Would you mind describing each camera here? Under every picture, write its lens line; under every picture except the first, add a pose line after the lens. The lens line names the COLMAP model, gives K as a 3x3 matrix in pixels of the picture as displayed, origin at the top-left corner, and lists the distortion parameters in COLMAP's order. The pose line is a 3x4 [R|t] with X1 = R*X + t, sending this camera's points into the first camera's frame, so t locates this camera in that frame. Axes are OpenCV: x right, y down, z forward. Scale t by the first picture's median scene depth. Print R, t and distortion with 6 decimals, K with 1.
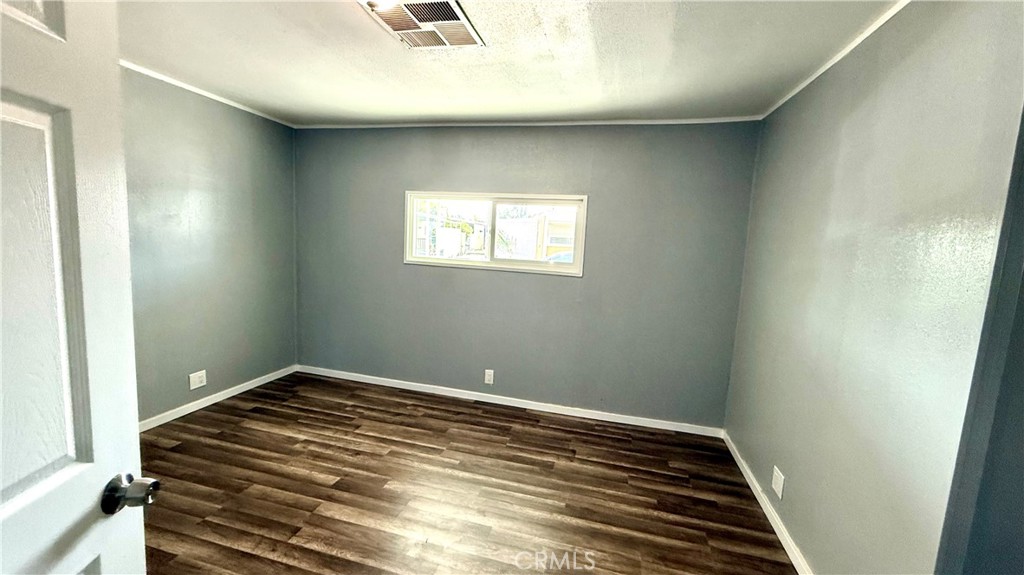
lens RADIAL K [[406.6, 0, 507.8], [0, 406.6, 286.8], [0, 0, 1]] dist [-0.000555, 0.000504]
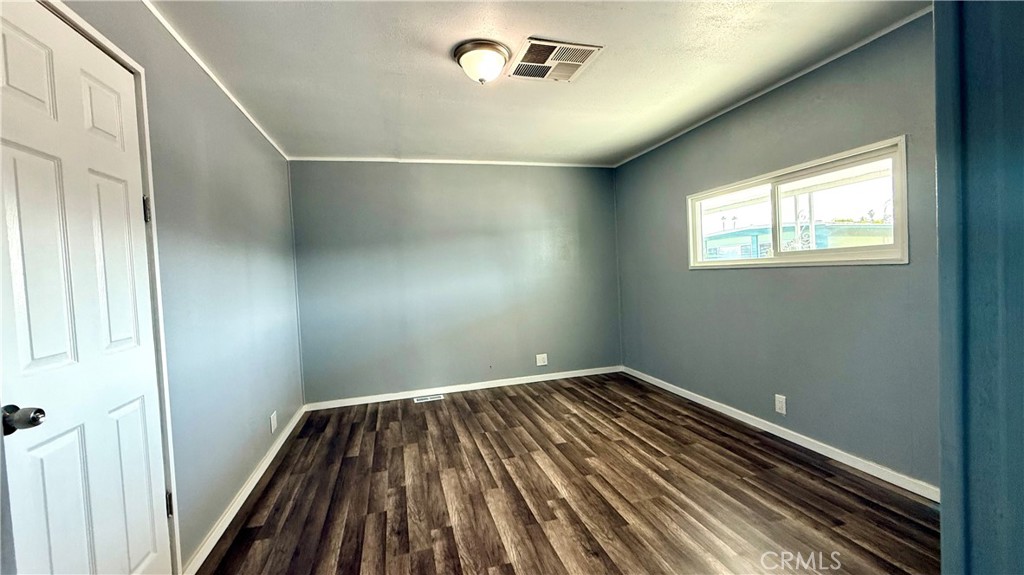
lens RADIAL K [[406.6, 0, 509.9], [0, 406.6, 284.4], [0, 0, 1]] dist [-0.000555, 0.000504]
pose [[0.506566, -0.052001, -0.860632, 0.427637], [-0.028642, 0.996614, -0.077075, 0.076979], [0.861725, 0.063694, 0.503361, 0.164755]]
